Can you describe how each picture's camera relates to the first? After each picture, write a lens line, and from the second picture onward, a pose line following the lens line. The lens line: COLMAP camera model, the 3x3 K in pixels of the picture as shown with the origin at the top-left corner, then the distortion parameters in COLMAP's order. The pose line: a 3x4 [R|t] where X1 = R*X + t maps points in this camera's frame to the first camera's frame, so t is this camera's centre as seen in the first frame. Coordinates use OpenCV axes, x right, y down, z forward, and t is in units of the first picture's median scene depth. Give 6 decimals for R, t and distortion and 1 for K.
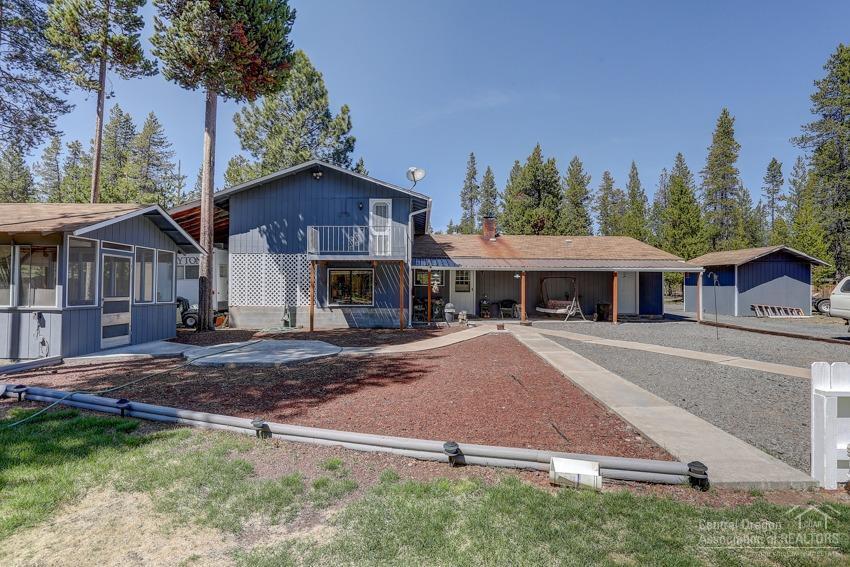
lens RADIAL K [[421.0, 0, 429.0], [0, 421.0, 283.5], [0, 0, 1]] dist [-0.049798, 0.014521]
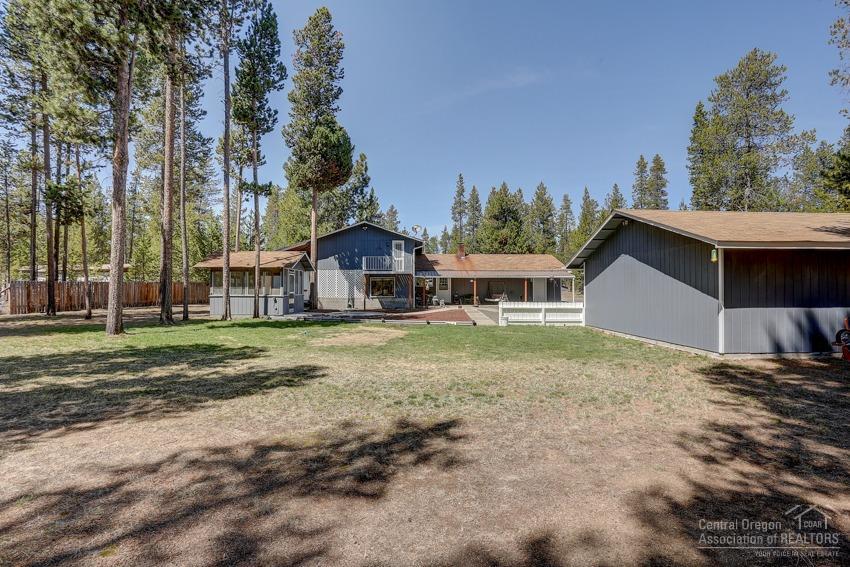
lens RADIAL K [[421.0, 0, 424.1], [0, 421.0, 283.0], [0, 0, 1]] dist [-0.049798, 0.014521]
pose [[0.999988, -0.003748, -0.003202, 0.006544], [0.003747, 0.999993, -0.000371, -0.008947], [0.003203, 0.000359, 0.999995, -0.876160]]
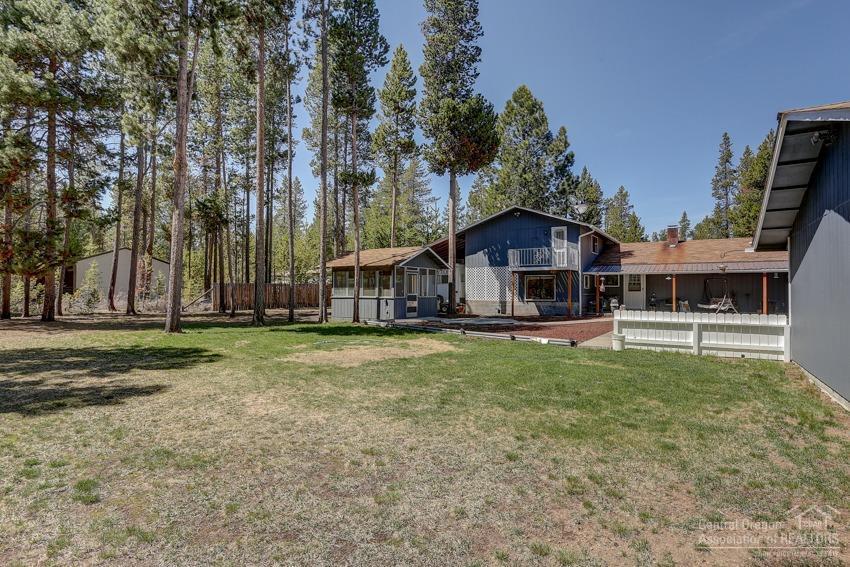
lens RADIAL K [[456.4, 0, 420.7], [0, 456.4, 285.0], [0, 0, 1]] dist [-0.053903, 0.010006]
pose [[0.838675, -0.009584, -0.544548, 0.326038], [0.010054, 0.999947, -0.002115, -0.001820], [0.544539, -0.003701, 0.838727, -0.559054]]
